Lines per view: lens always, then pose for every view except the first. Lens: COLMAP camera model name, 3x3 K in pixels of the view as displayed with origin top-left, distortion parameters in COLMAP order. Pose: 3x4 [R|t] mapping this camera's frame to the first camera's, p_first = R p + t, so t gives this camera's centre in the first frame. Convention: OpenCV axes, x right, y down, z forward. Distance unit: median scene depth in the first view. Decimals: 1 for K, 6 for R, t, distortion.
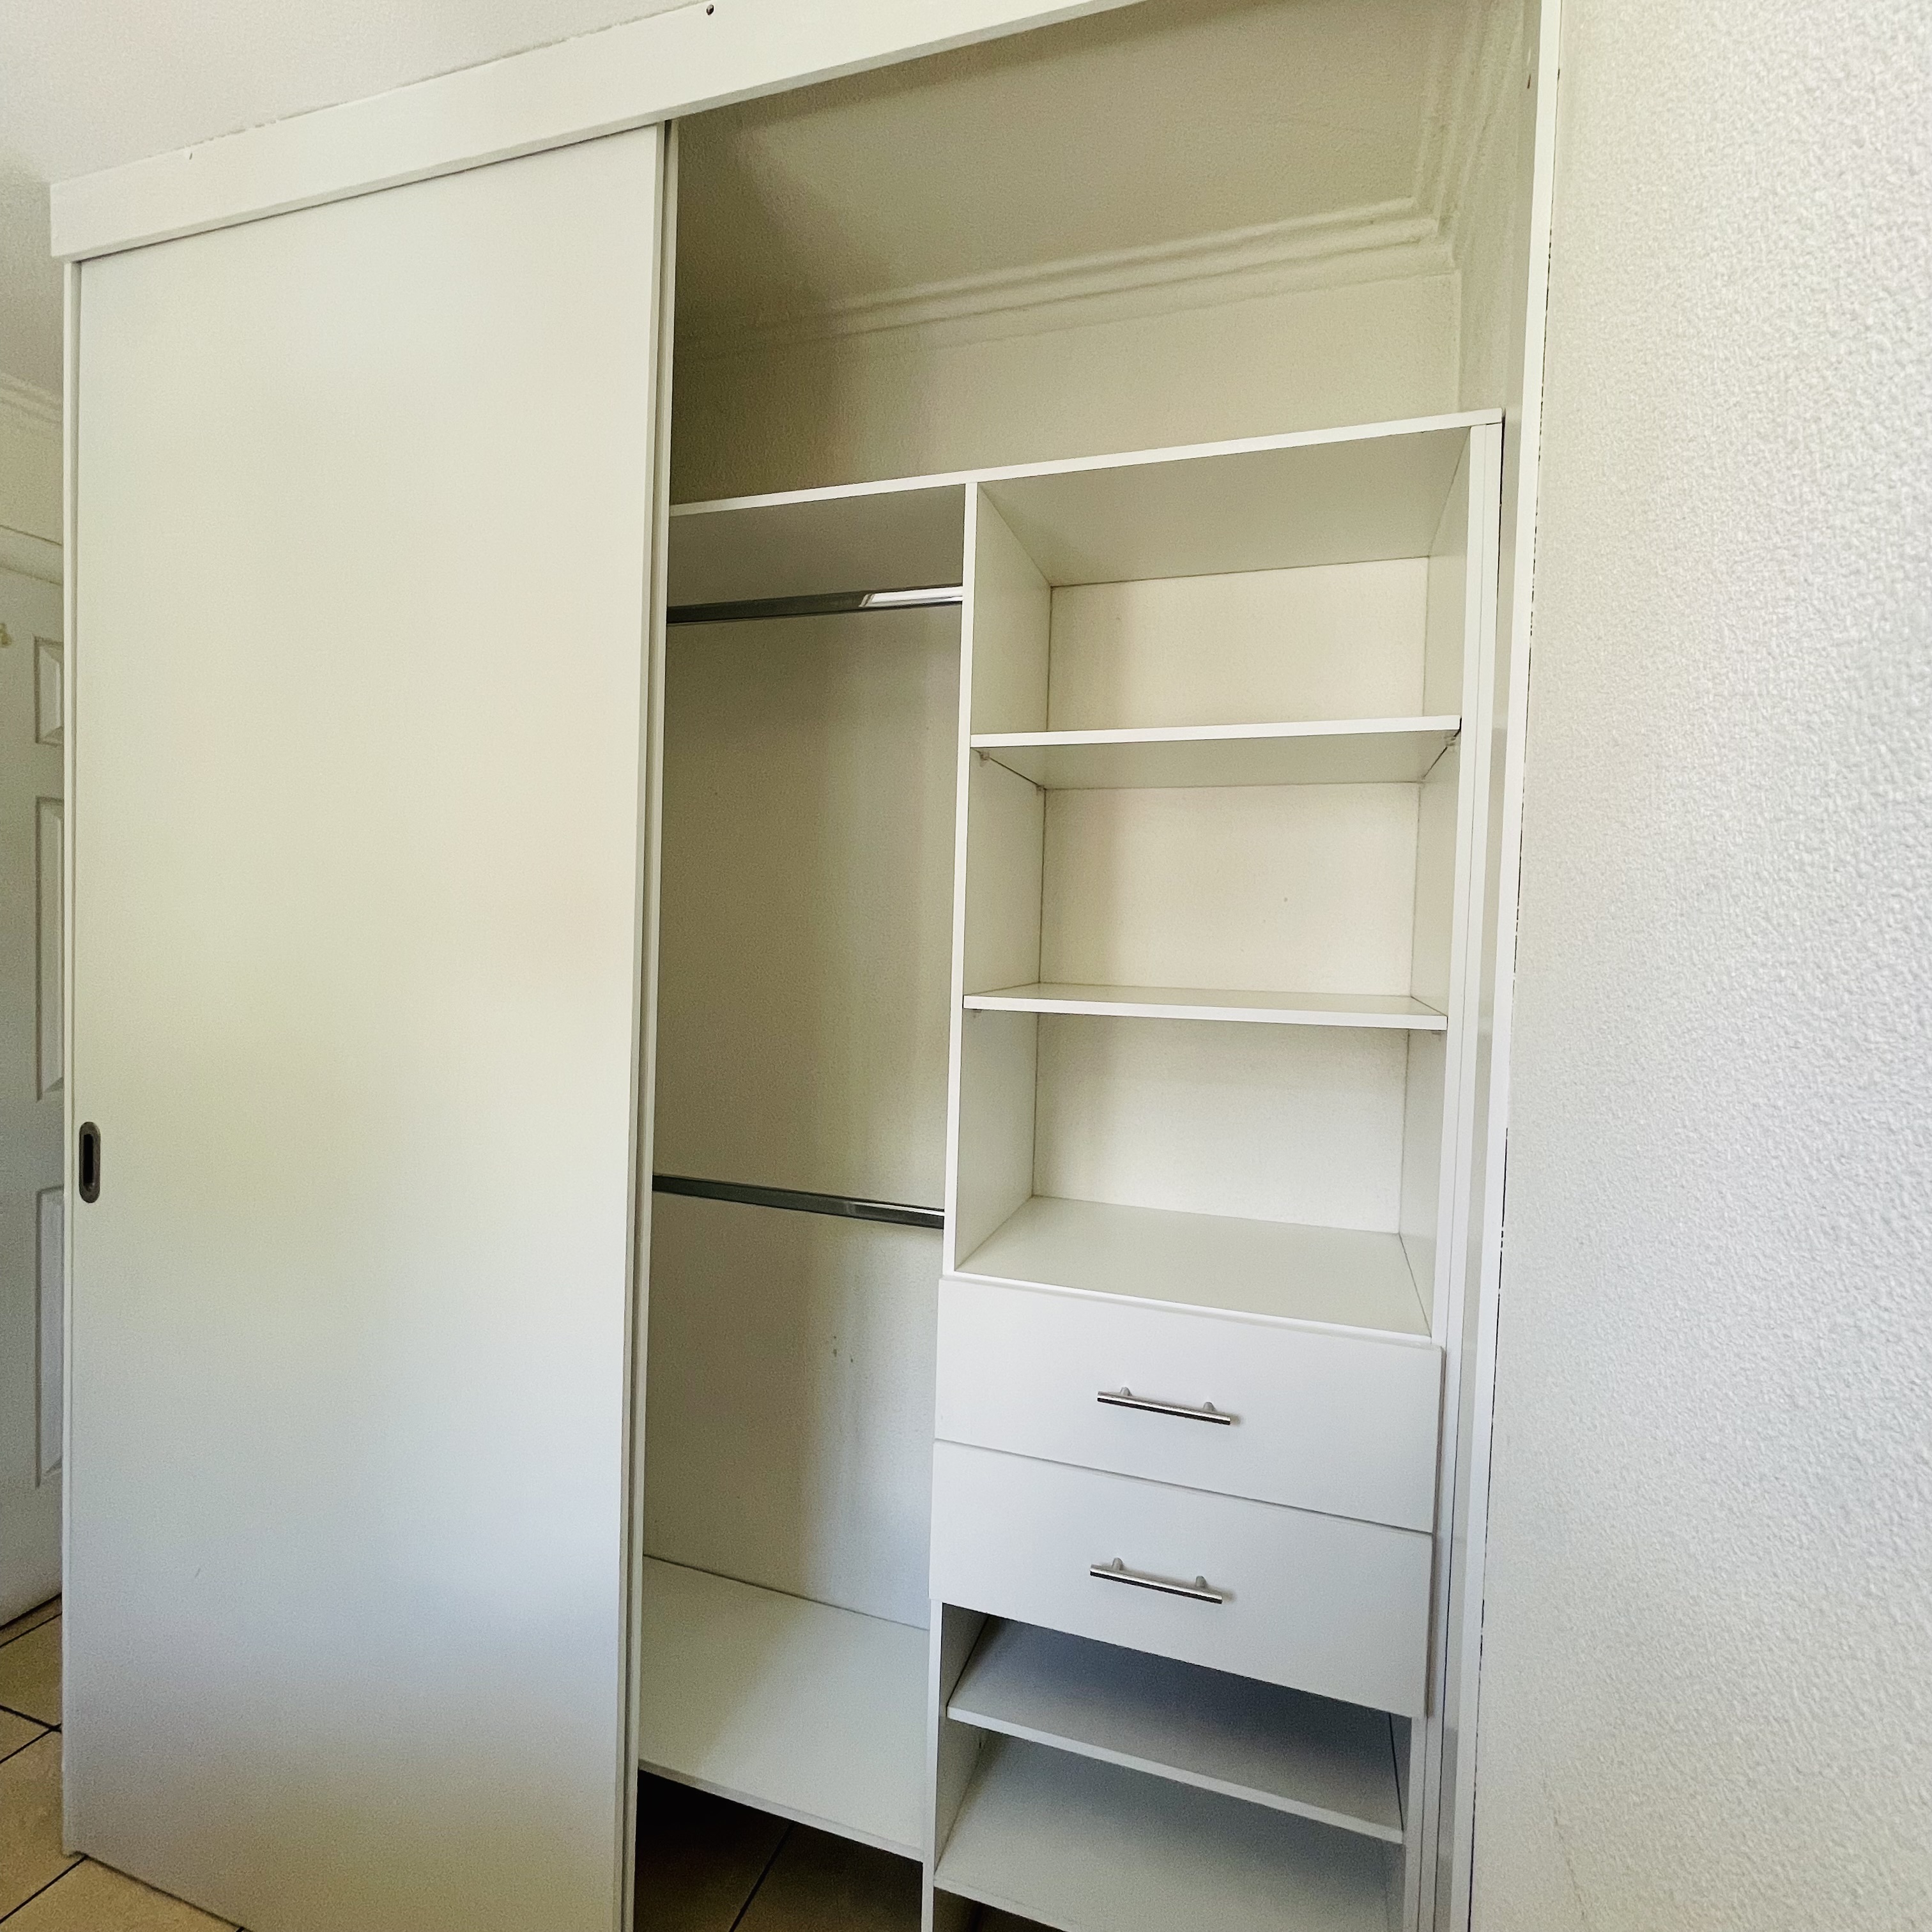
lens RADIAL K [[1034.3, 0, 970.3], [0, 1034.3, 963.0], [0, 0, 1]] dist [-0.006871, 0.000613]
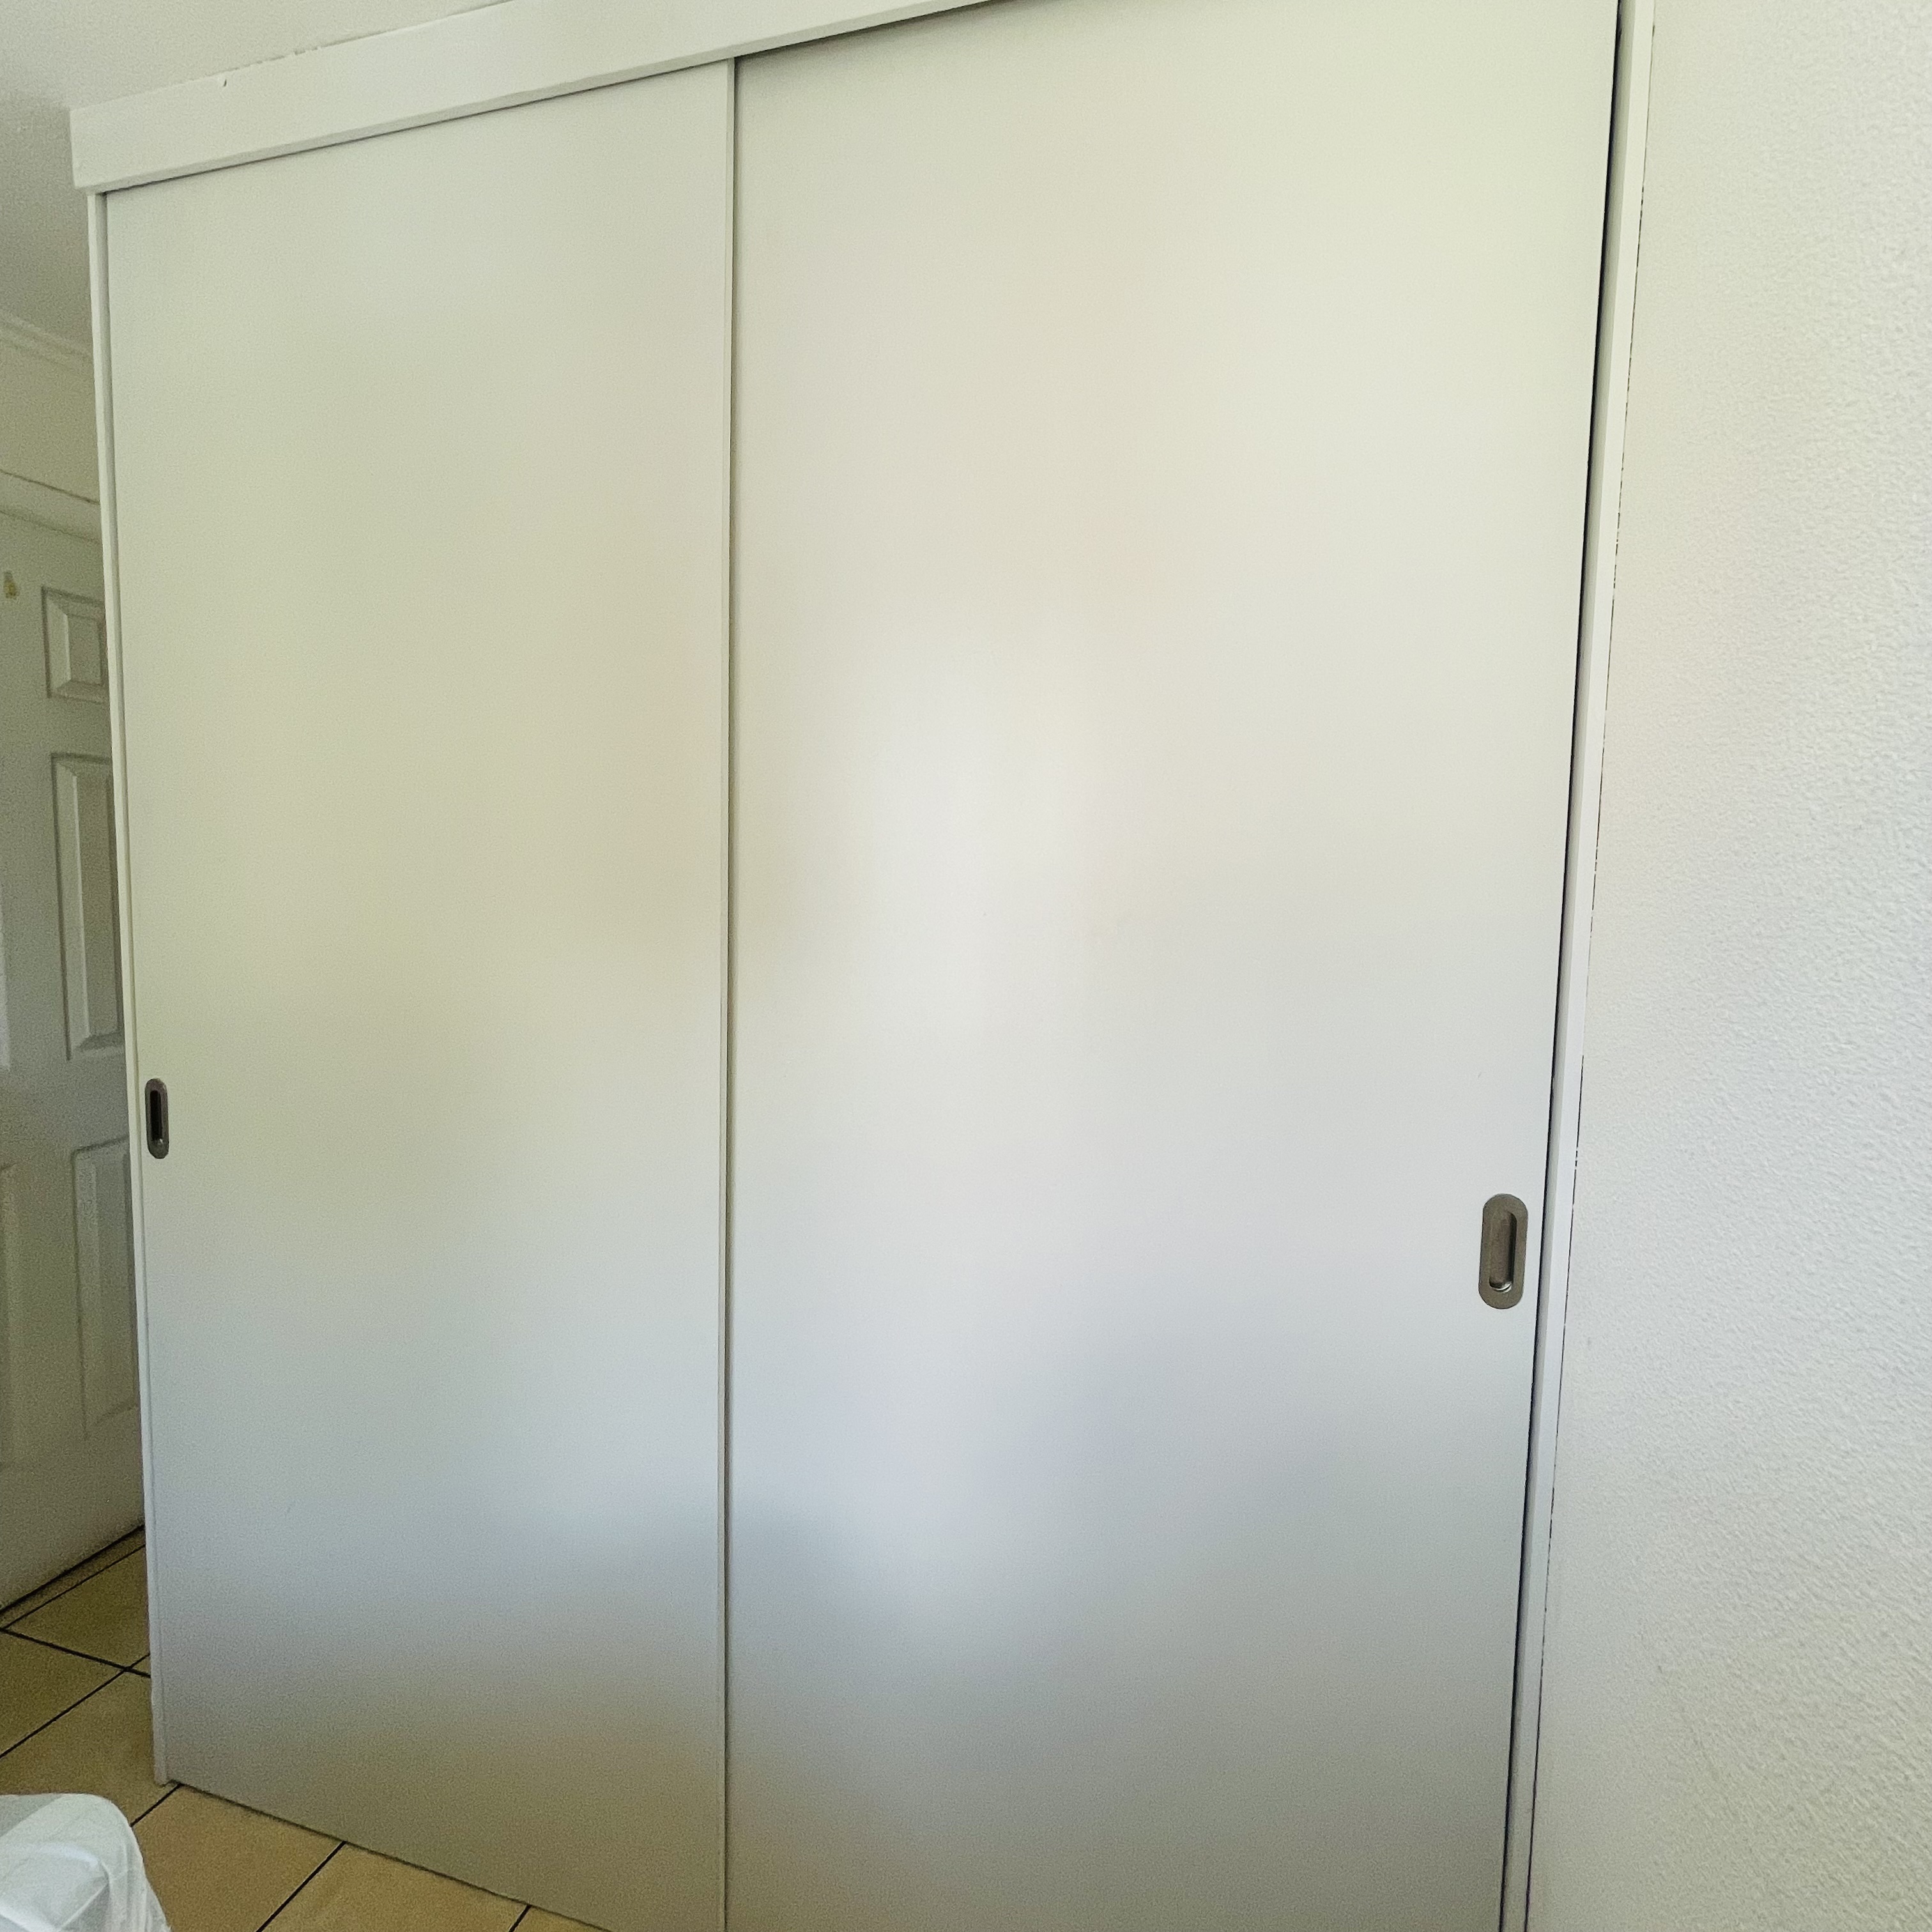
lens RADIAL K [[1034.3, 0, 958.8], [0, 1034.3, 963.5], [0, 0, 1]] dist [-0.006871, 0.000613]
pose [[0.999329, -0.013281, 0.034149, -0.109667], [0.011698, 0.998866, 0.046148, 0.005549], [-0.034723, -0.045717, 0.998351, -0.026328]]
